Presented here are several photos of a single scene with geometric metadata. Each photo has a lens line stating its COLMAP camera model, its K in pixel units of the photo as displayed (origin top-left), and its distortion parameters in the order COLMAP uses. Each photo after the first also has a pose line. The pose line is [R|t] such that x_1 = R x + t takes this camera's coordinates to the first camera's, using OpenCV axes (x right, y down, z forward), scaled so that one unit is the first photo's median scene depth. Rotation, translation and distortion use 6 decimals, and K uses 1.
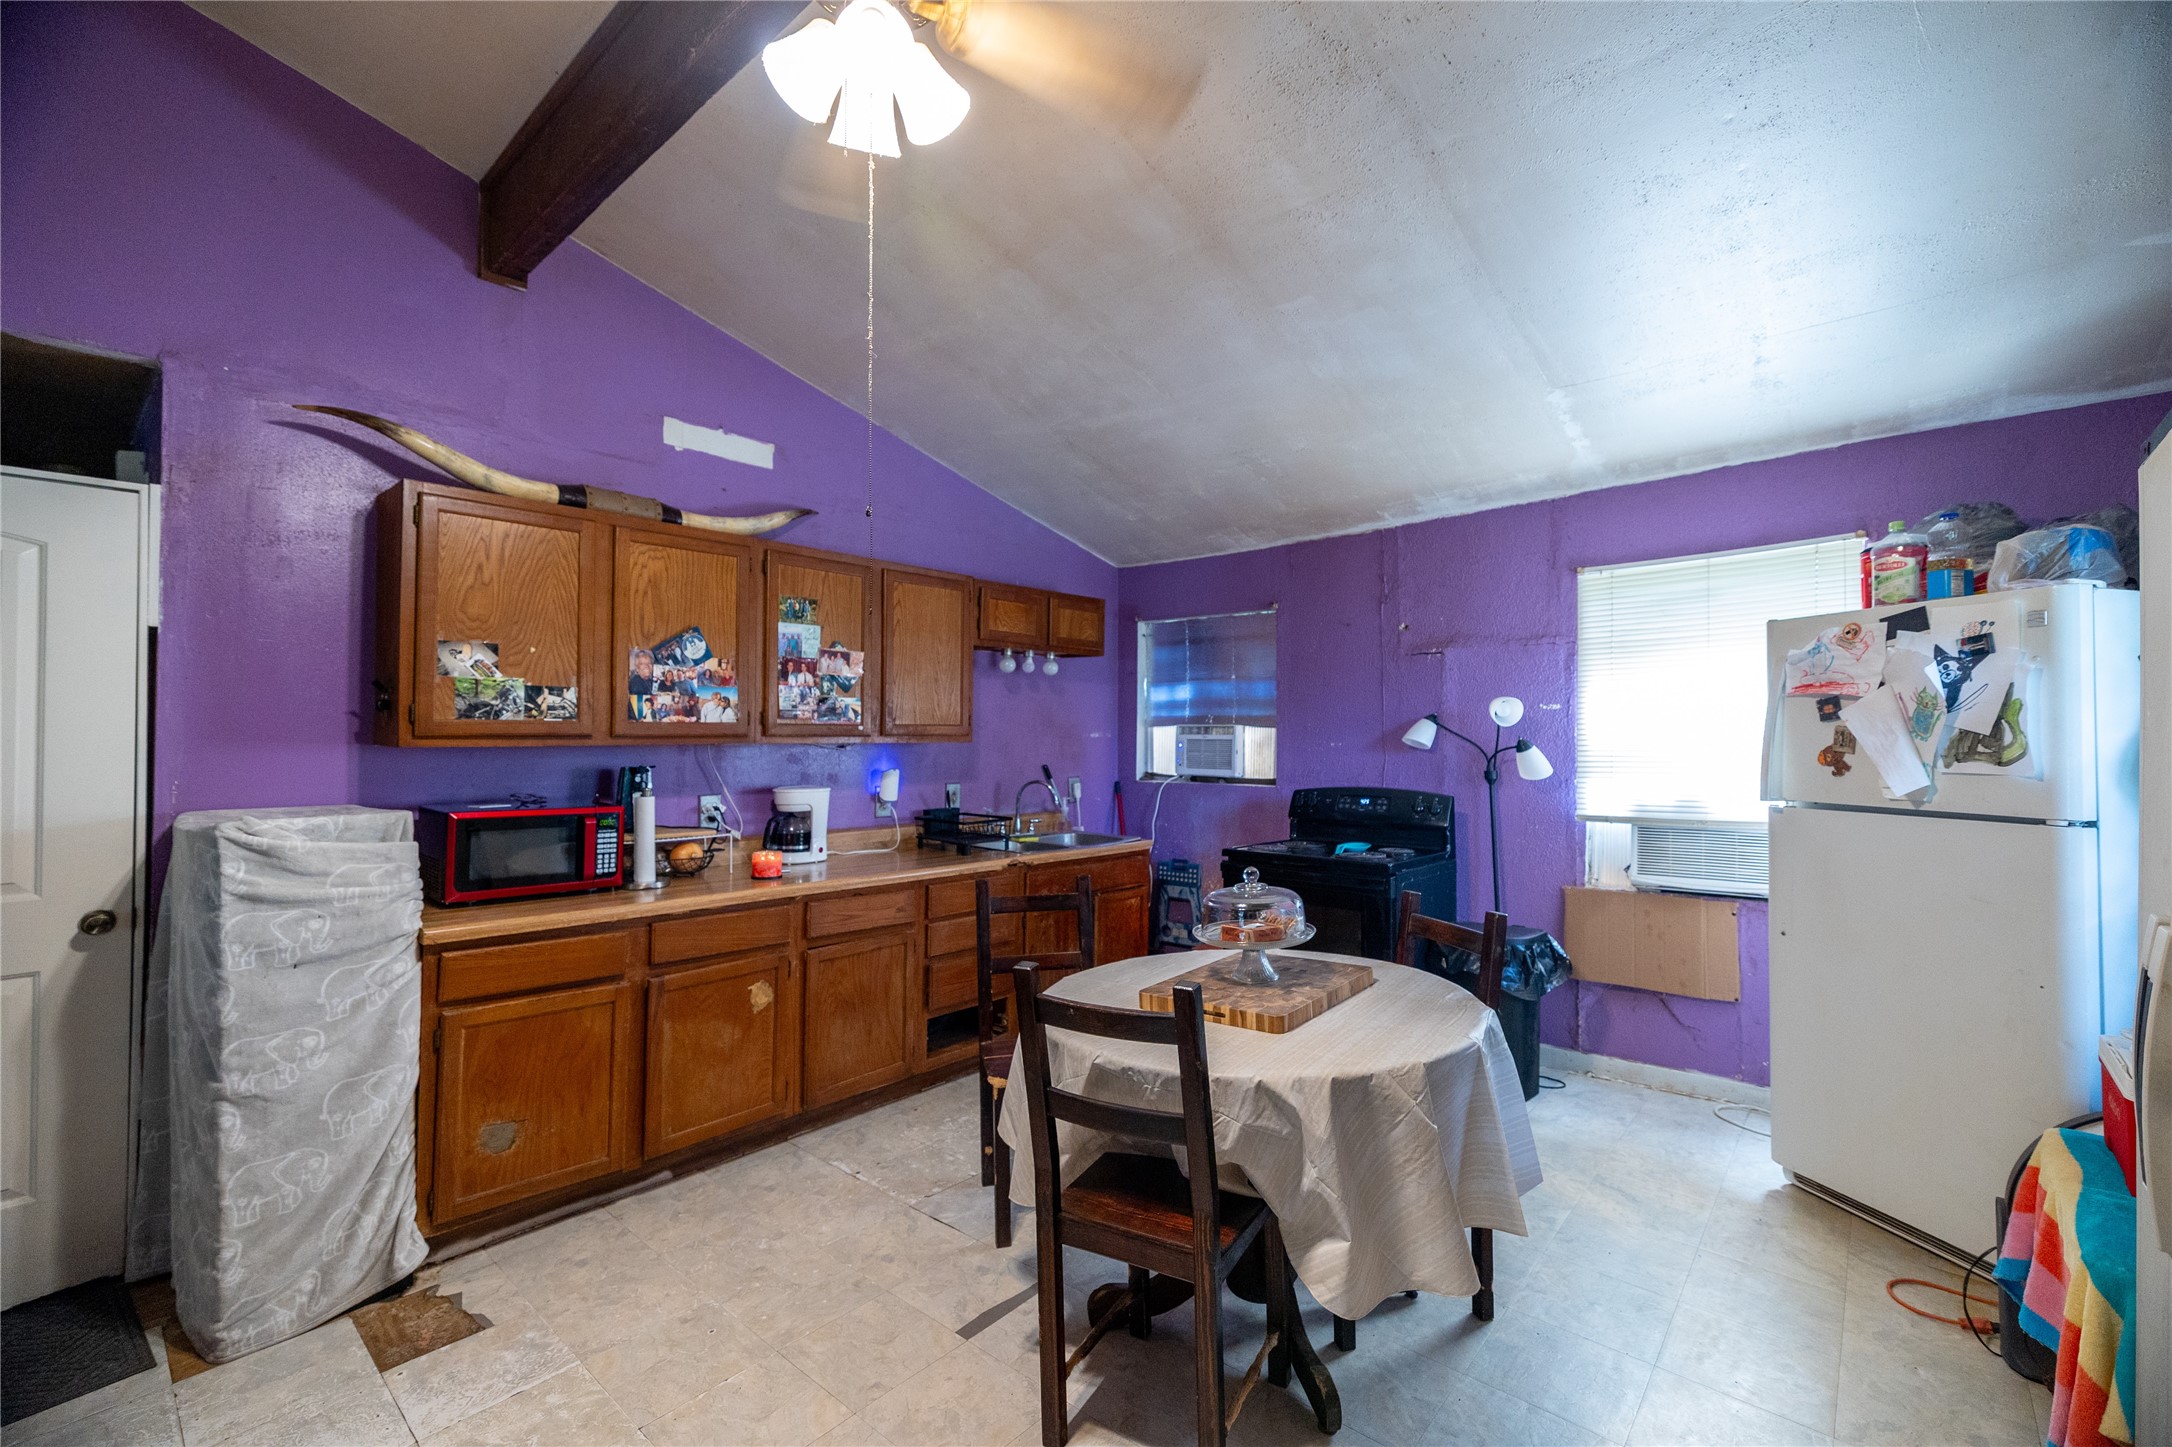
lens RADIAL K [[911.6, 0, 1091.9], [0, 911.6, 717.5], [0, 0, 1]] dist [0.002589, -0.001400]
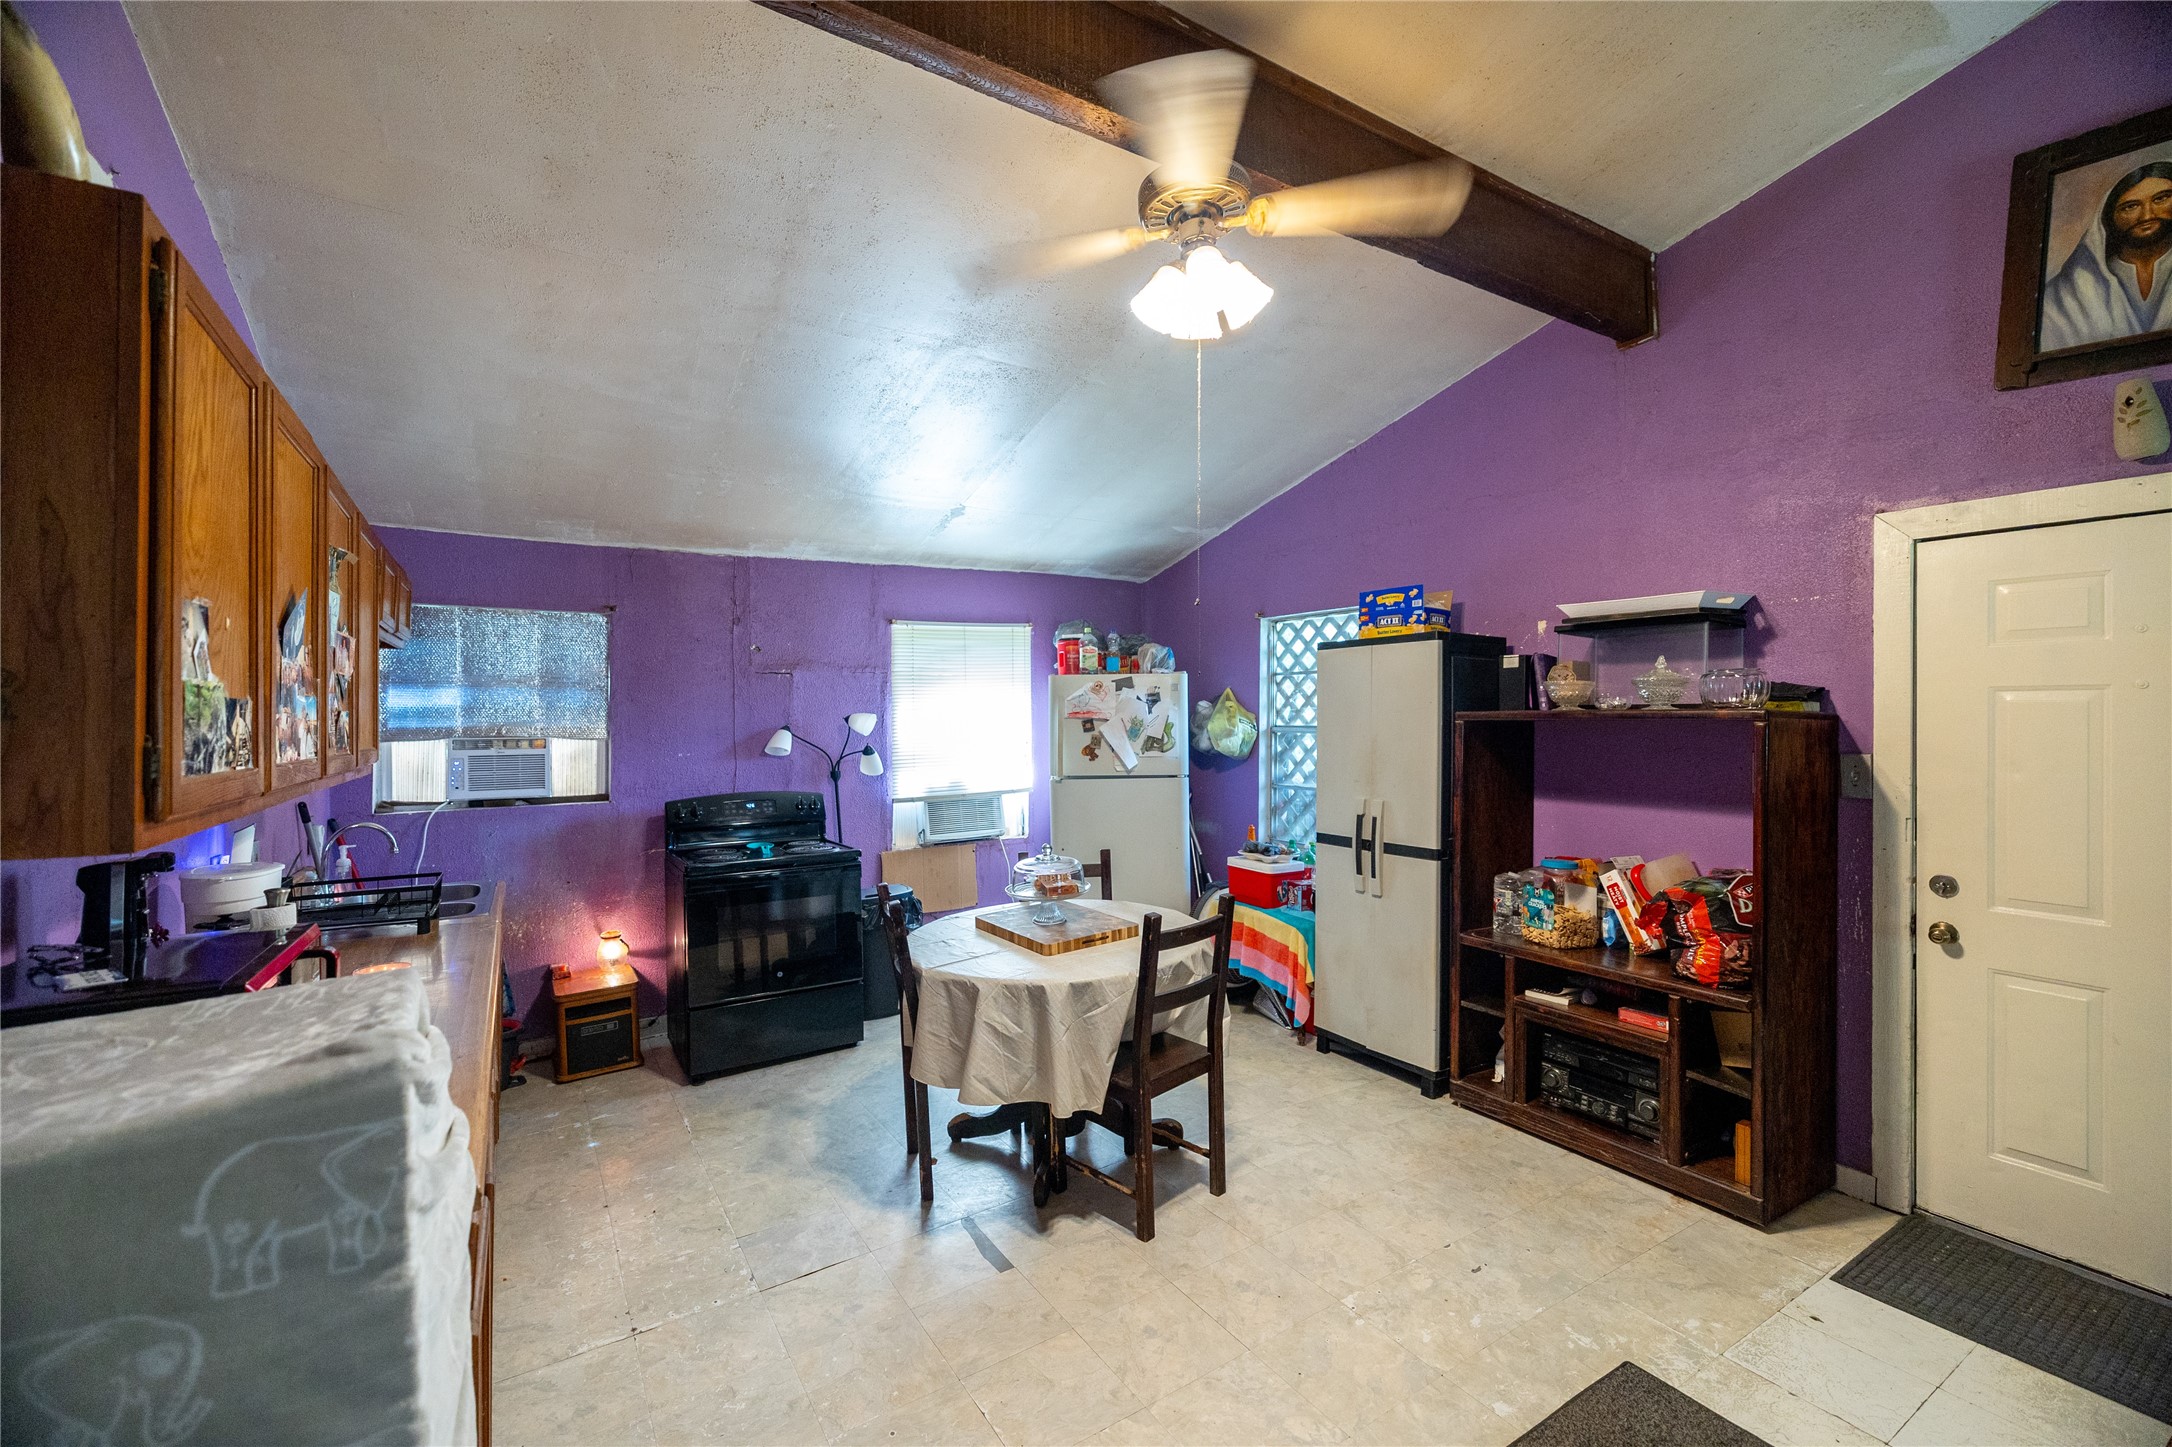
lens RADIAL K [[911.6, 0, 1093.8], [0, 911.6, 718.7], [0, 0, 1]] dist [0.002589, -0.001400]
pose [[0.278948, -0.001721, 0.960305, -0.706077], [-0.006643, 0.999971, 0.003722, -0.021435], [-0.960283, -0.007418, 0.278928, 0.325168]]
